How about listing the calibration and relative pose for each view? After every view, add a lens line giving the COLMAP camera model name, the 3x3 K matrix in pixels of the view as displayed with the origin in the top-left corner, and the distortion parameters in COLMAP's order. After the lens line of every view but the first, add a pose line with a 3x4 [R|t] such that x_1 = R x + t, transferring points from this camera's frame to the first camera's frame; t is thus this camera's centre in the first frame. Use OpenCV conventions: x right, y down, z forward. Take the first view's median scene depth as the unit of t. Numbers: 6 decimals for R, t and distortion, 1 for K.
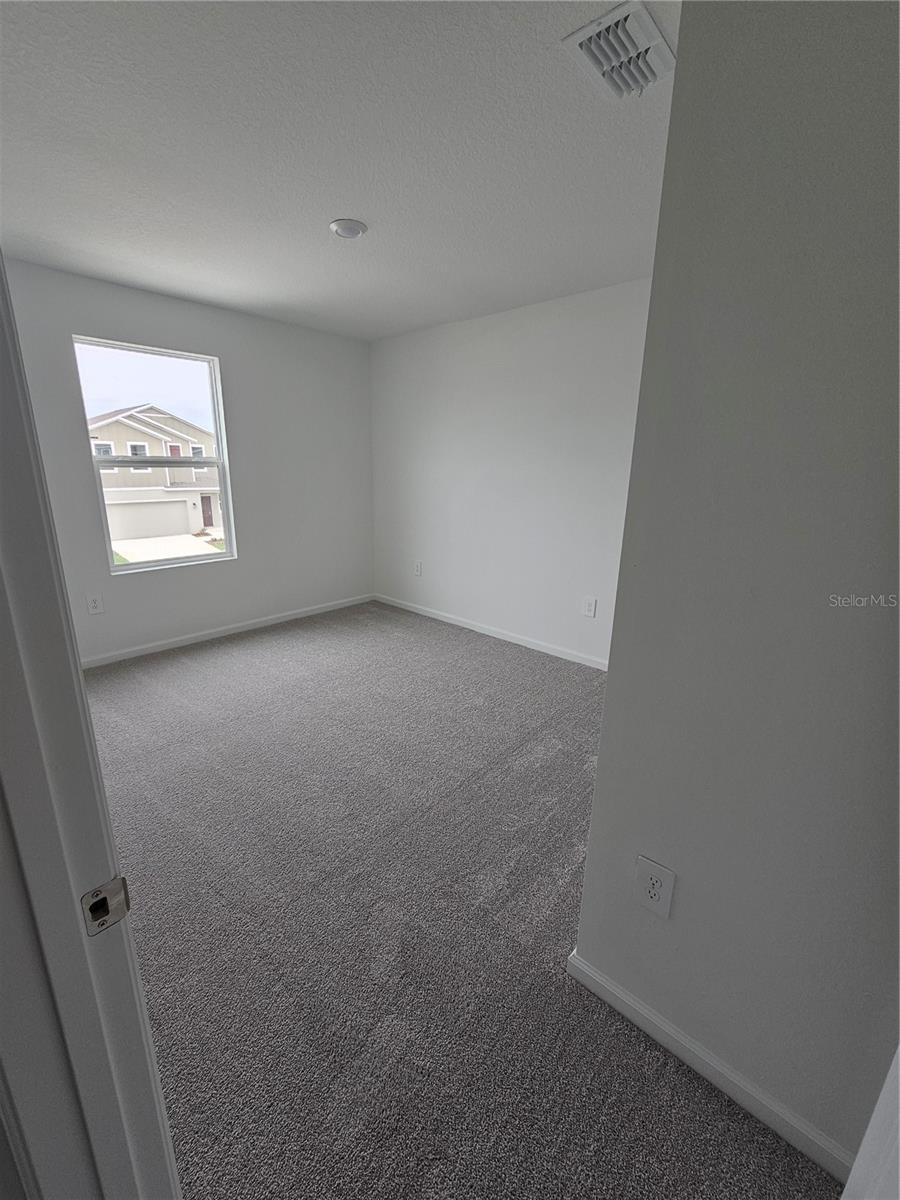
lens RADIAL K [[490.0, 0, 446.0], [0, 490.0, 588.4], [0, 0, 1]] dist [-0.001783, -0.000036]
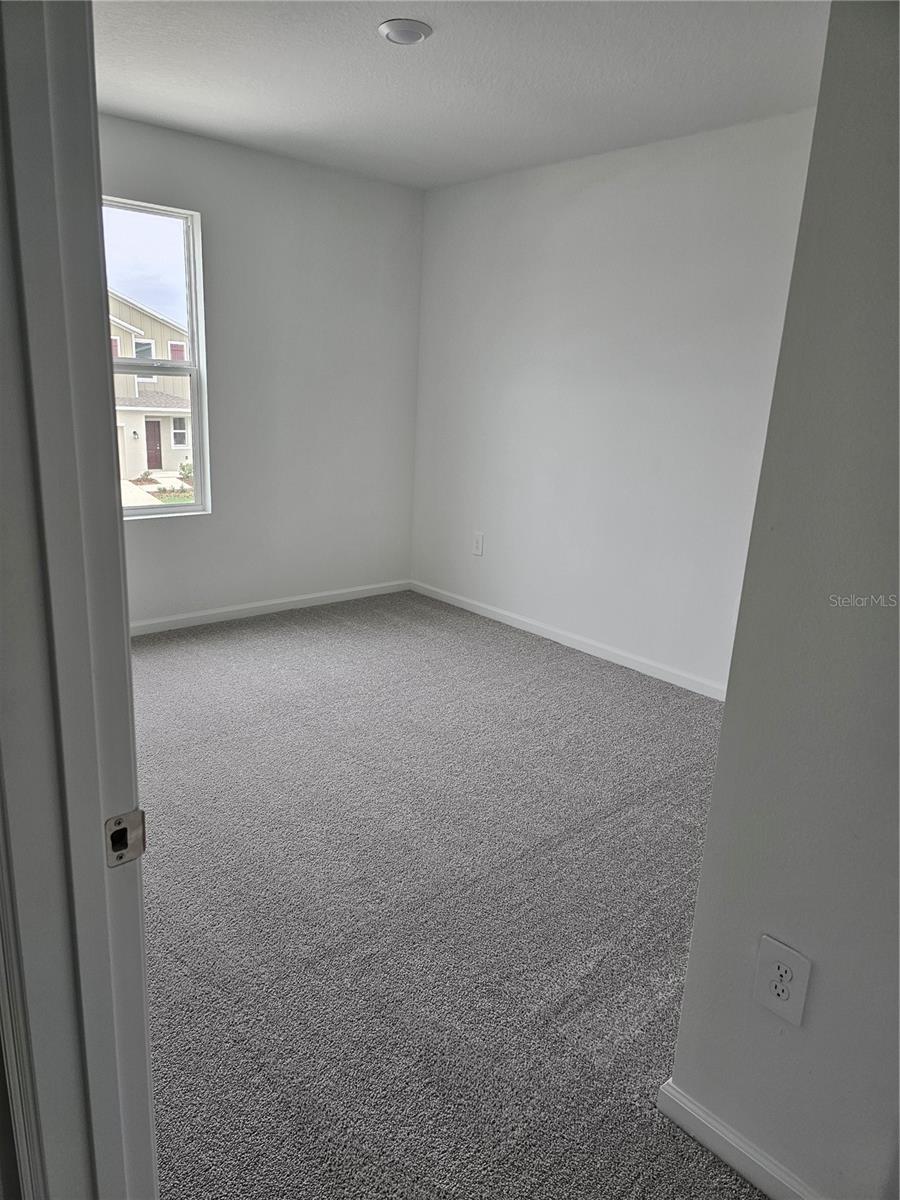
lens RADIAL K [[810.9, 0, 443.3], [0, 810.9, 585.9], [0, 0, 1]] dist [0.099392, -0.097466]
pose [[0.993546, 0.055727, -0.098798, 0.013482], [-0.056195, 0.998418, -0.001958, 0.041966], [0.098533, 0.007498, 0.995106, -0.165645]]
